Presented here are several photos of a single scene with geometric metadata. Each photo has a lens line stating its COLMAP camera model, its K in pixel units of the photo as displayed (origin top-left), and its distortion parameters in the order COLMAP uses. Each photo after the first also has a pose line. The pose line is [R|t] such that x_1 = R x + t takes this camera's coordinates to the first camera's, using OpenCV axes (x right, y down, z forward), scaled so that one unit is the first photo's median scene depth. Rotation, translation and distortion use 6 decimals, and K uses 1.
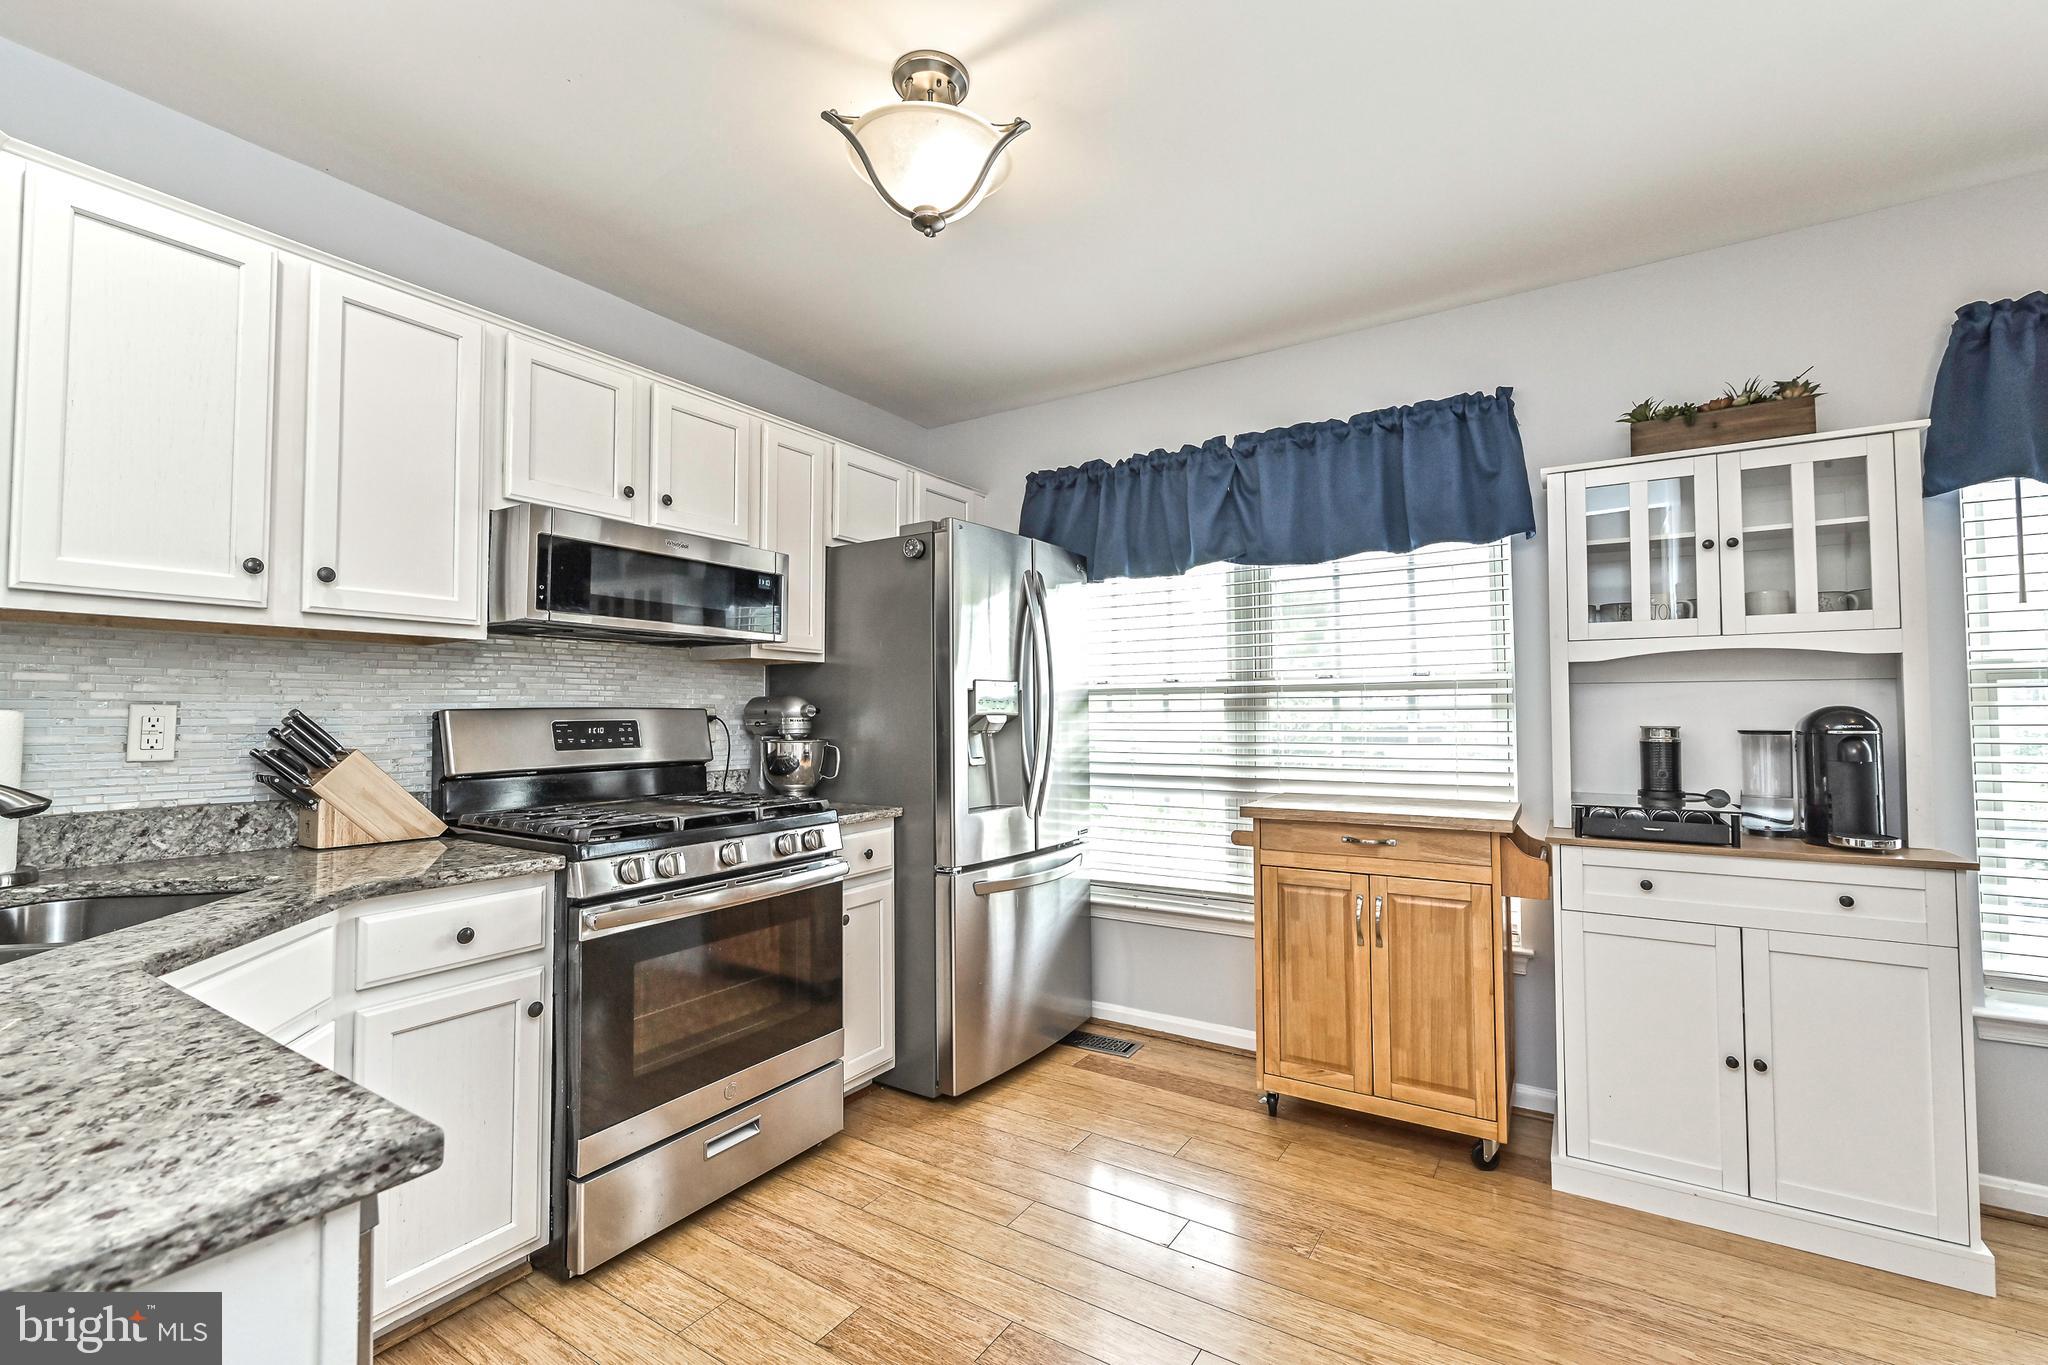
lens RADIAL K [[829.8, 0, 1070.5], [0, 829.8, 687.8], [0, 0, 1]] dist [-0.000270, 0.000212]
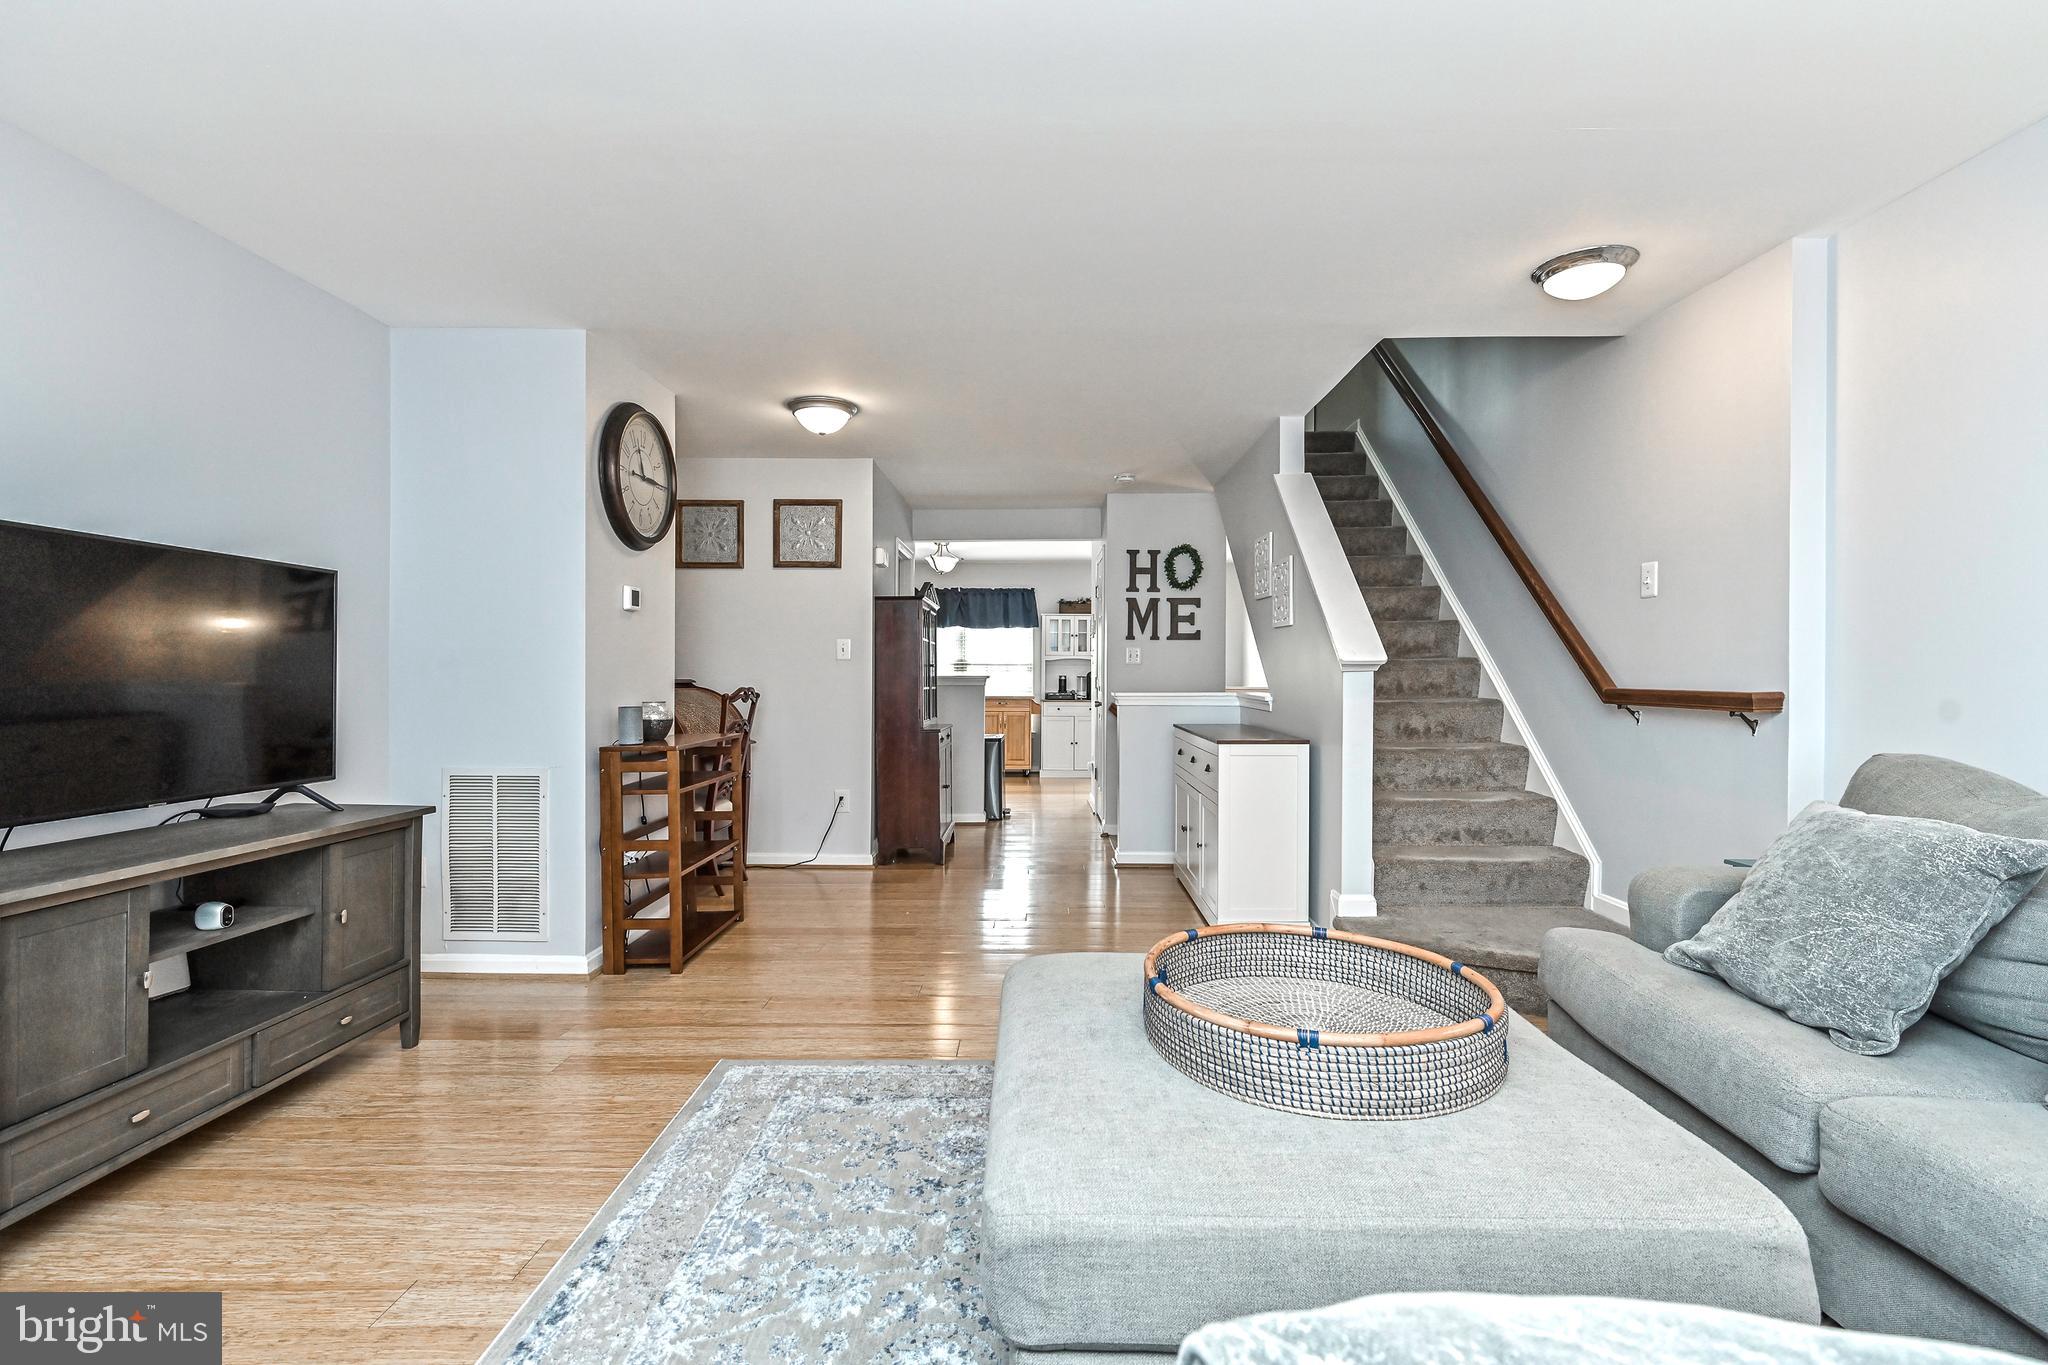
lens RADIAL K [[943.0, 0, 1036.6], [0, 943.0, 676.0], [0, 0, 1]] dist [0.000345, 0.000497]
pose [[0.843637, 0.006256, 0.536877, -2.084135], [-0.030797, 0.998850, 0.036756, -0.128554], [-0.536029, -0.047543, 0.842860, -3.131054]]
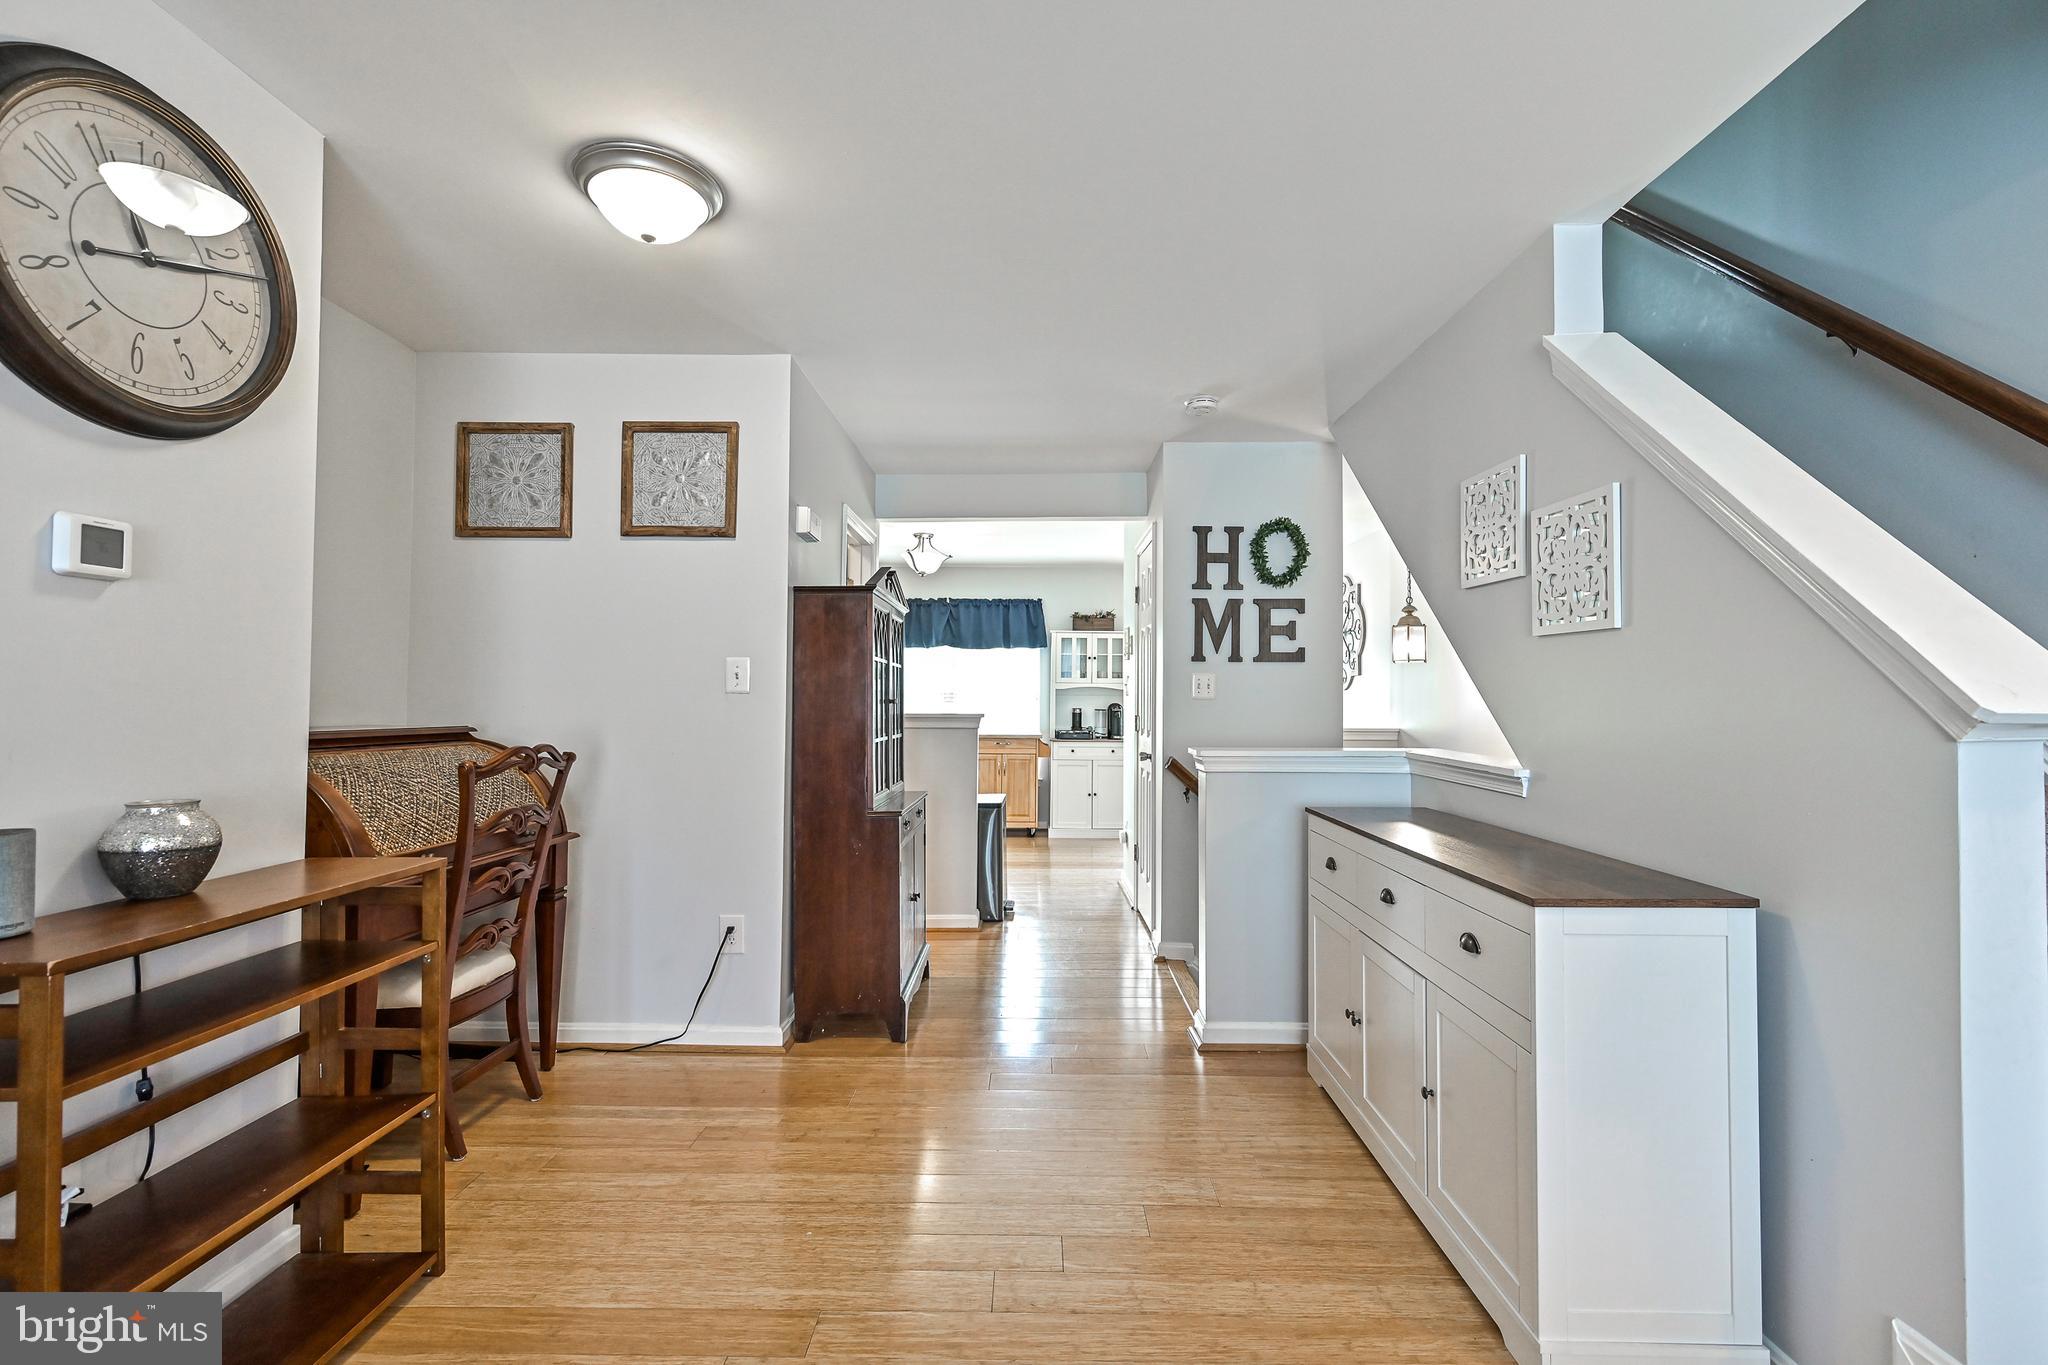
lens RADIAL K [[829.8, 0, 1015.4], [0, 829.8, 686.1], [0, 0, 1]] dist [-0.000270, 0.000212]
pose [[0.851139, 0.016942, 0.524668, -1.349405], [-0.034092, 0.999153, 0.023041, -0.116681], [-0.523833, -0.037498, 0.850995, -1.839495]]
